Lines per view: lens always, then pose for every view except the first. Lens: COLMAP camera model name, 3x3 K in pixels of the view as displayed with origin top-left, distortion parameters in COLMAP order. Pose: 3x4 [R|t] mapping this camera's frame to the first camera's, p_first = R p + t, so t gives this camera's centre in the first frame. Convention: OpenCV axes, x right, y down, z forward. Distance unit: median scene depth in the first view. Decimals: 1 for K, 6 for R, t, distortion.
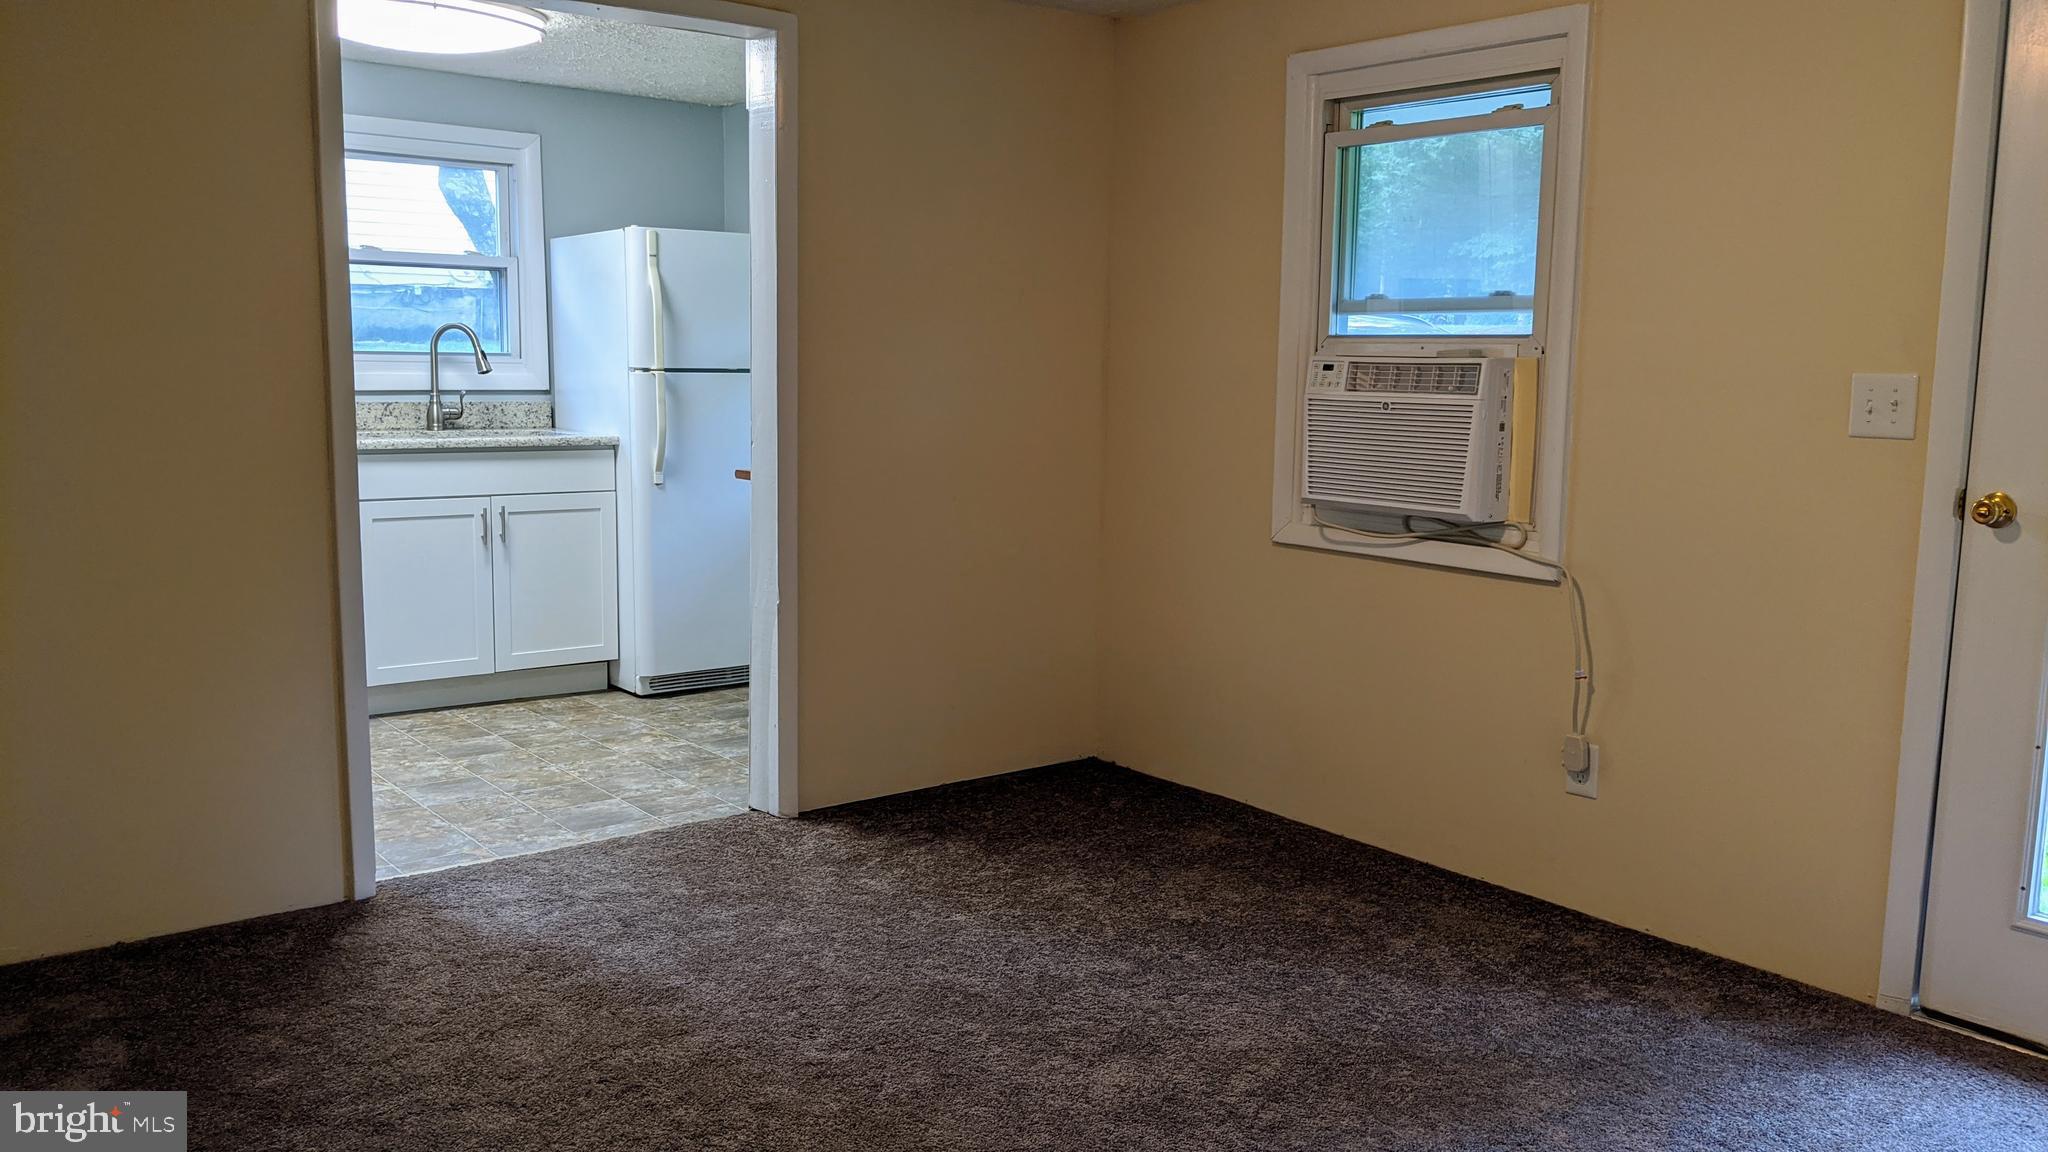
lens RADIAL K [[1602.7, 0, 1008.6], [0, 1602.7, 574.0], [0, 0, 1]] dist [0.061599, -0.110777]
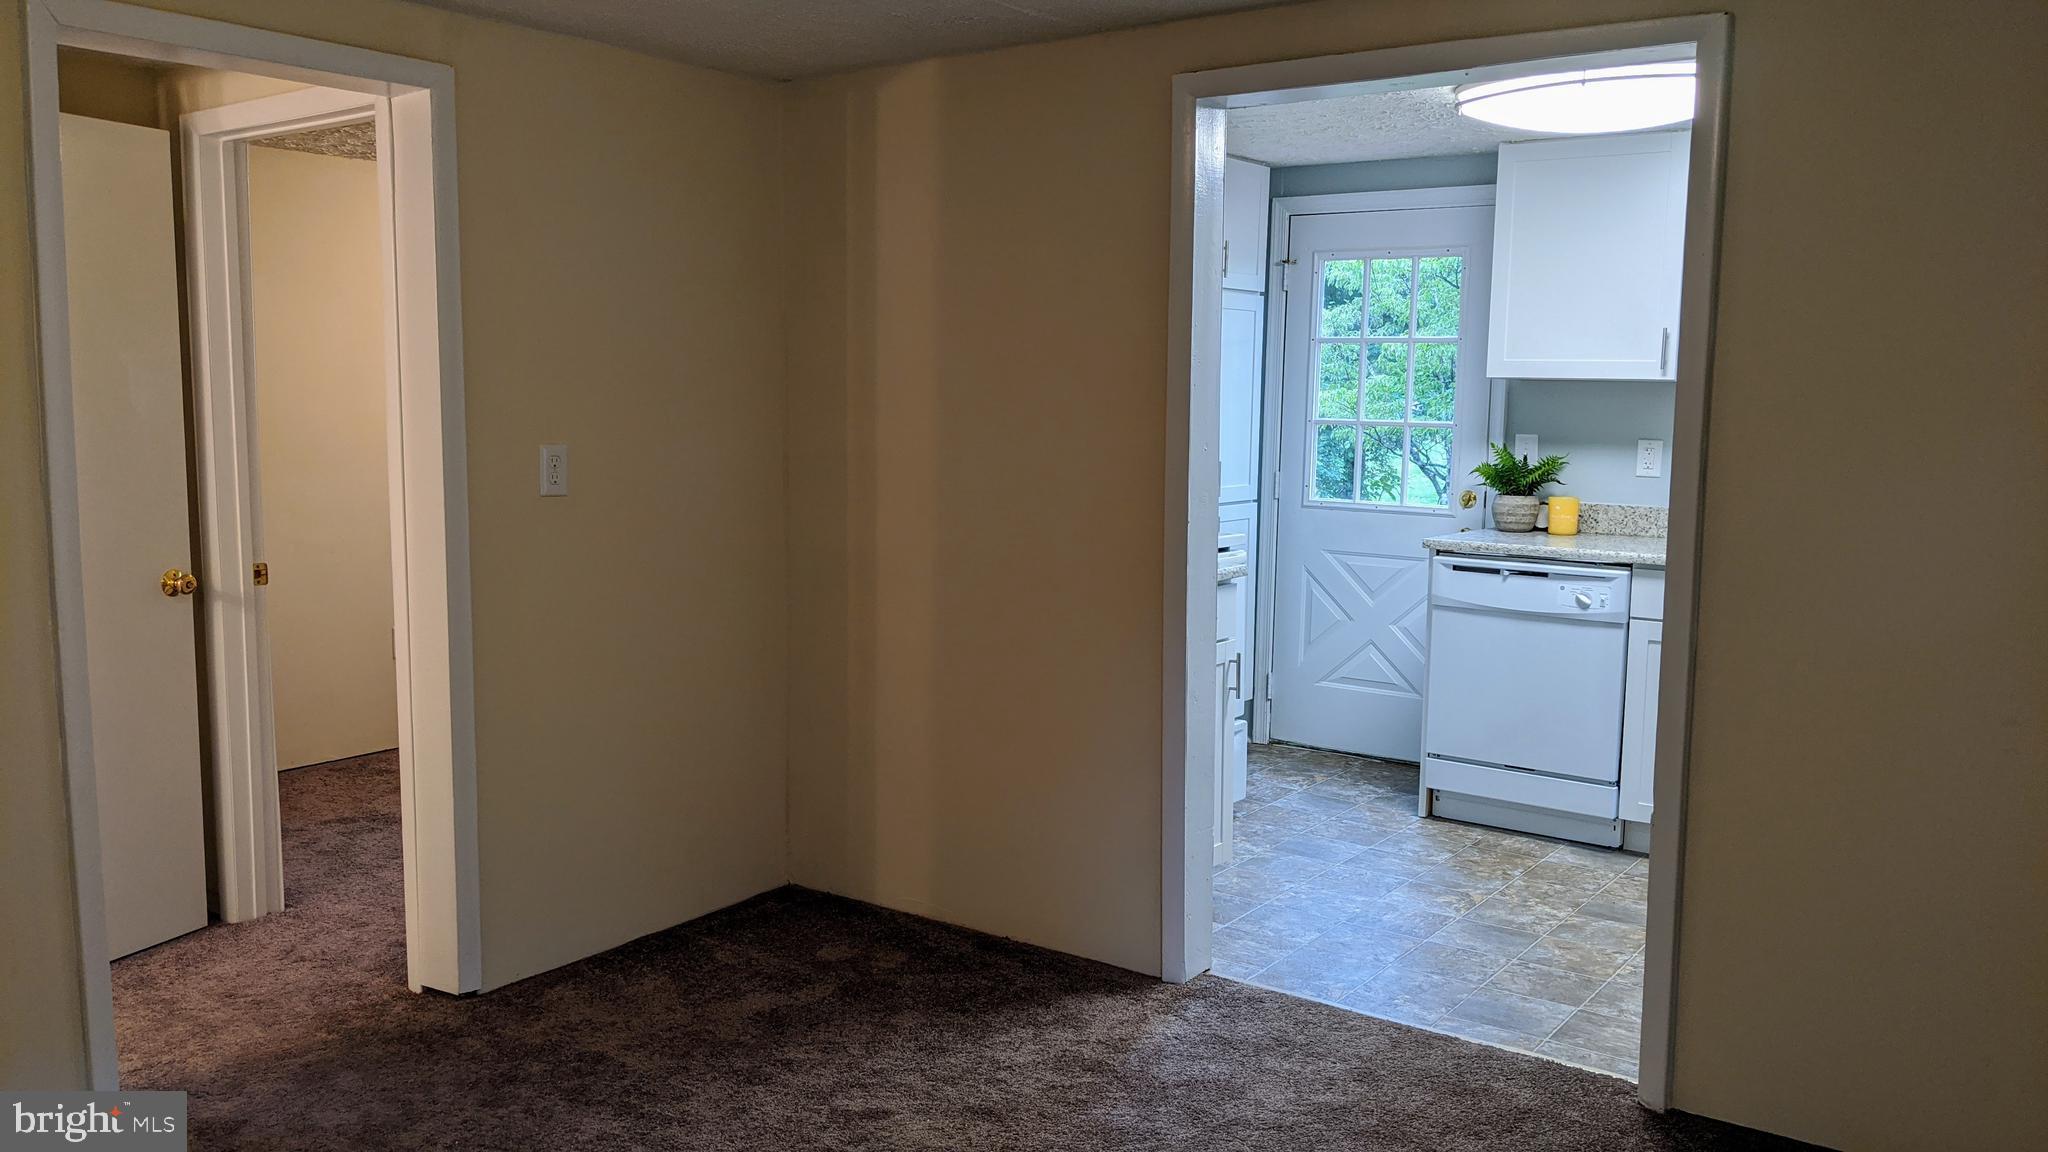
lens RADIAL K [[1602.7, 0, 1022.7], [0, 1602.7, 582.6], [0, 0, 1]] dist [0.061599, -0.110777]
pose [[0.265671, 0.097177, -0.959154, 0.353124], [-0.137810, 0.988517, 0.061981, -0.068181], [0.954163, 0.115715, 0.276012, 0.376418]]
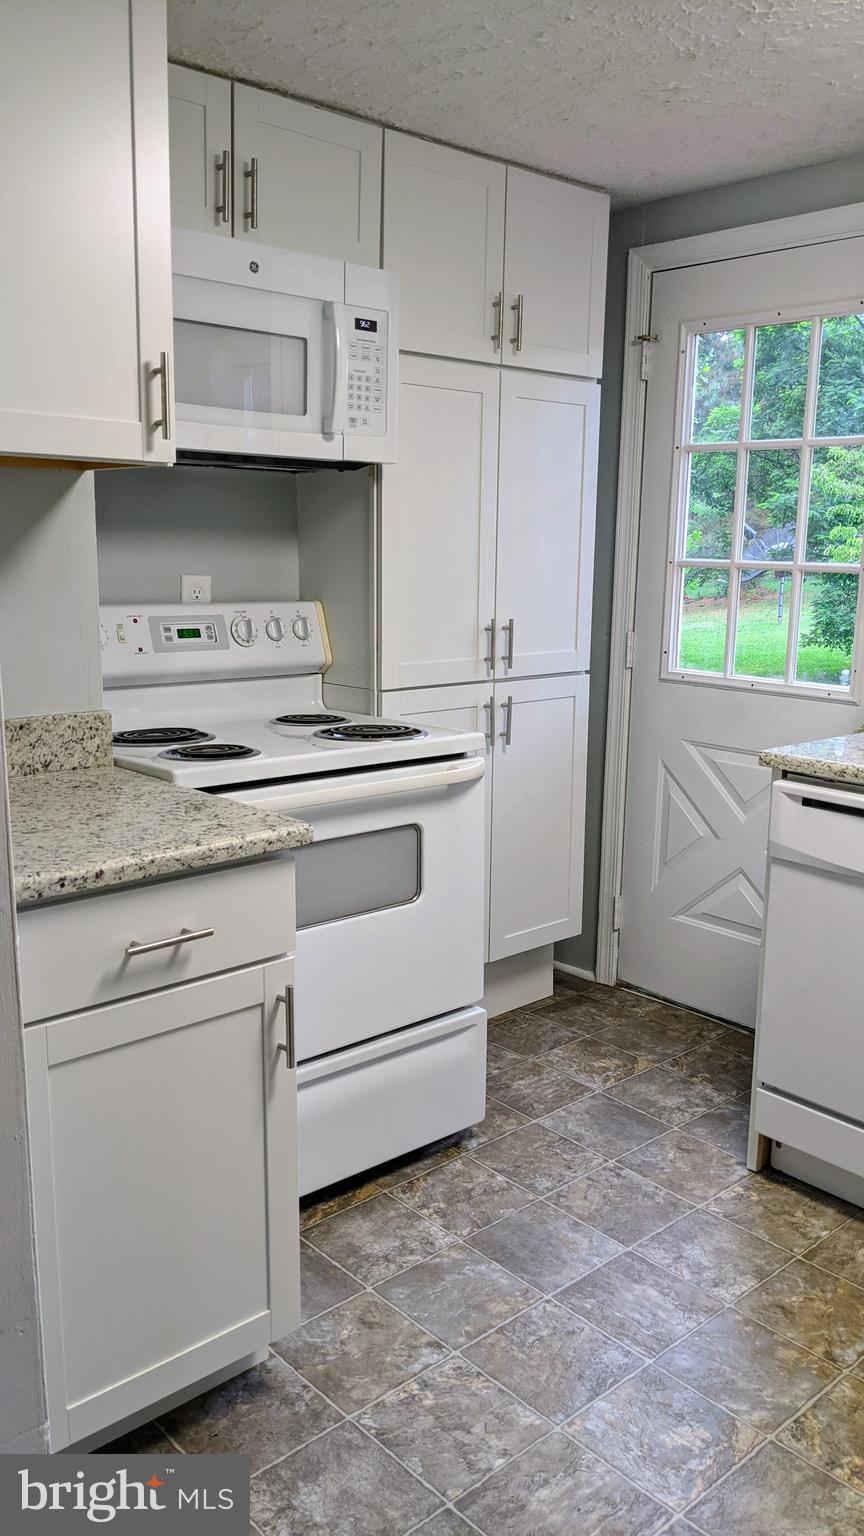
lens RADIAL K [[1202.0, 0, 450.0], [0, 1202.0, 770.1], [0, 0, 1]] dist [0.061599, -0.110777]
pose [[0.072314, 0.165960, -0.983477, -0.045441], [-0.147592, 0.976984, 0.154012, -0.110381], [0.986401, 0.134016, 0.095144, 0.691008]]
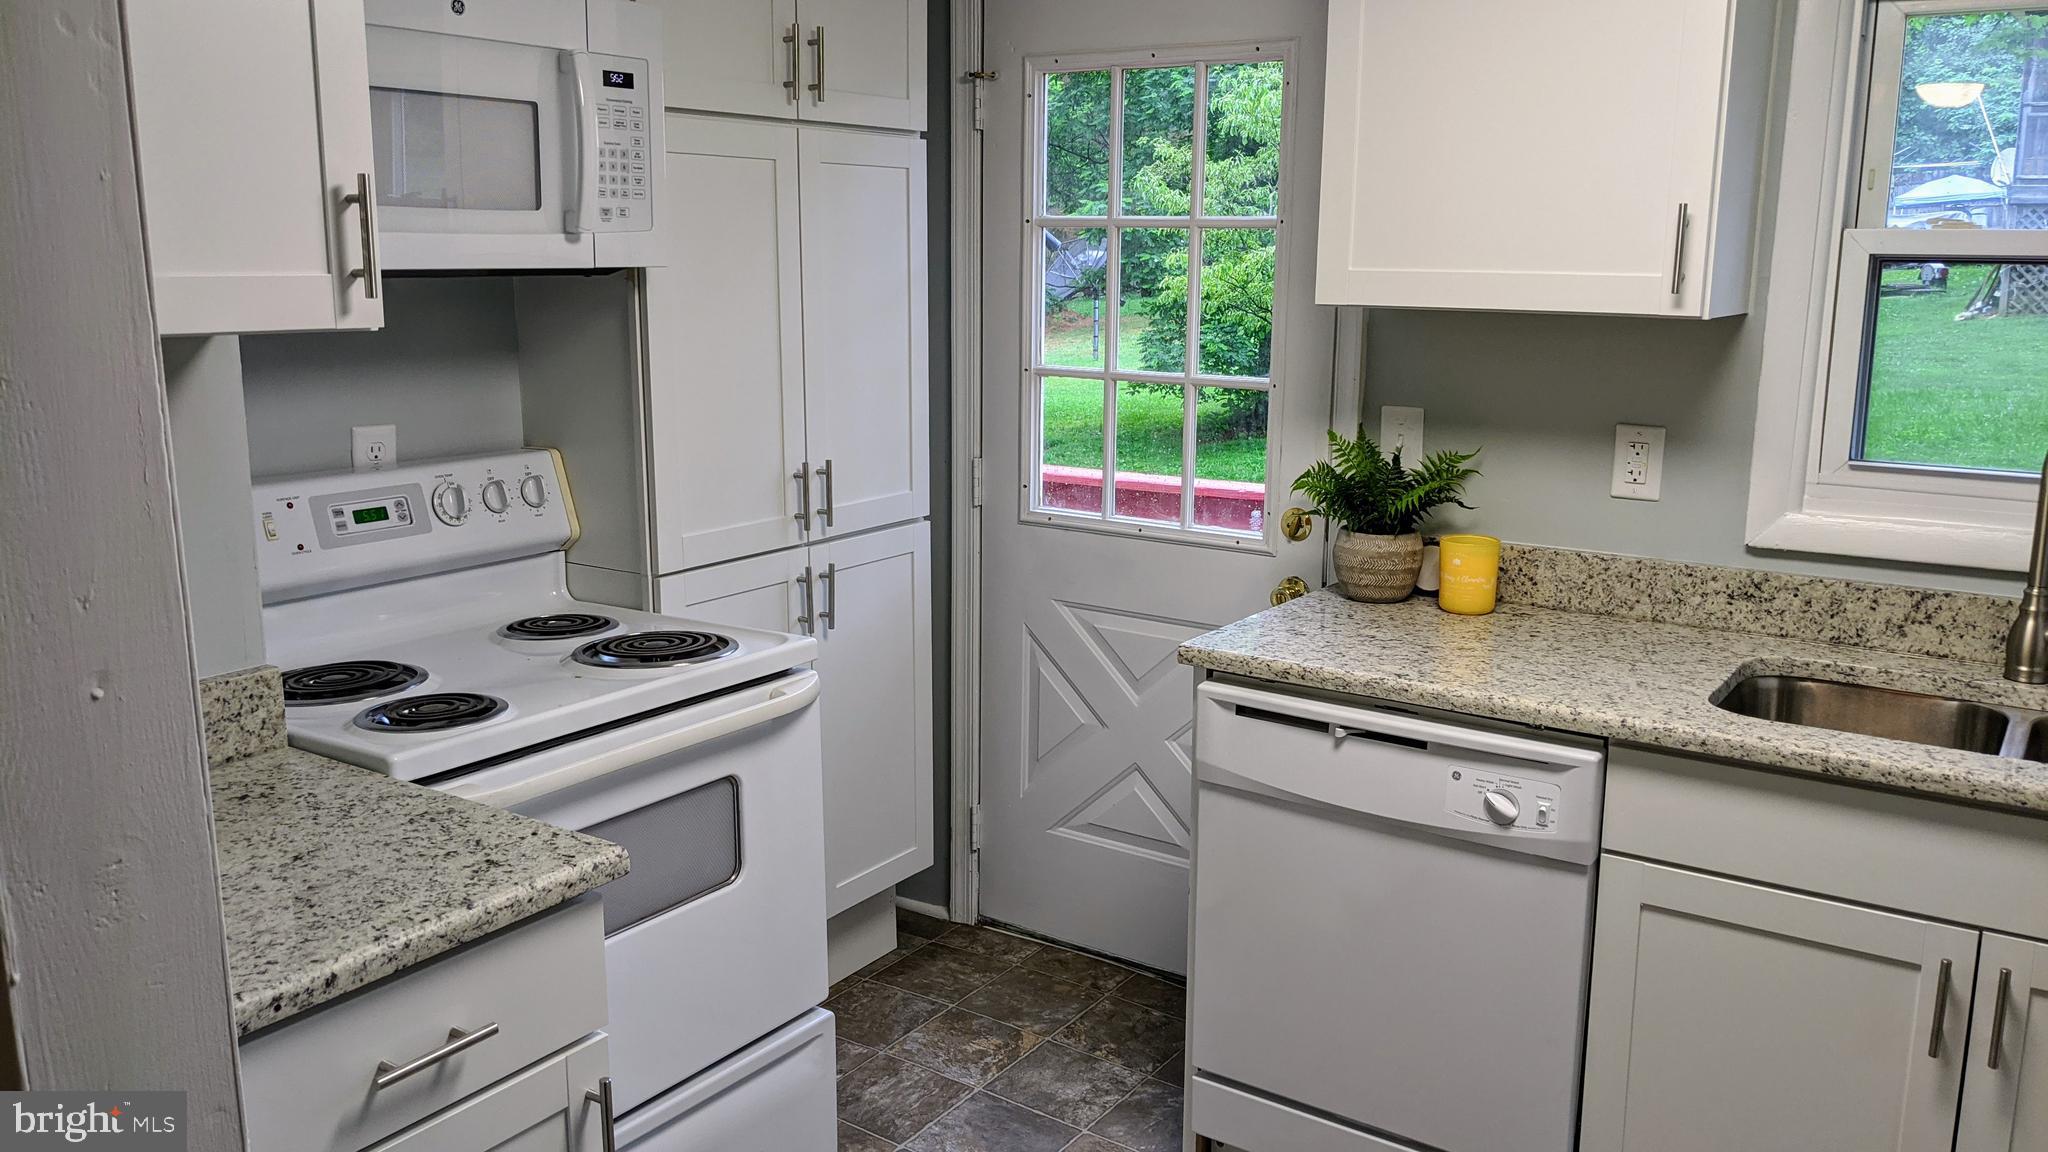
lens RADIAL K [[1602.7, 0, 1031.3], [0, 1602.7, 547.9], [0, 0, 1]] dist [0.061599, -0.110777]
pose [[0.298996, 0.156923, -0.941263, -0.061565], [-0.128154, 0.984054, 0.123348, -0.142523], [0.945610, 0.083746, 0.314339, 0.660352]]
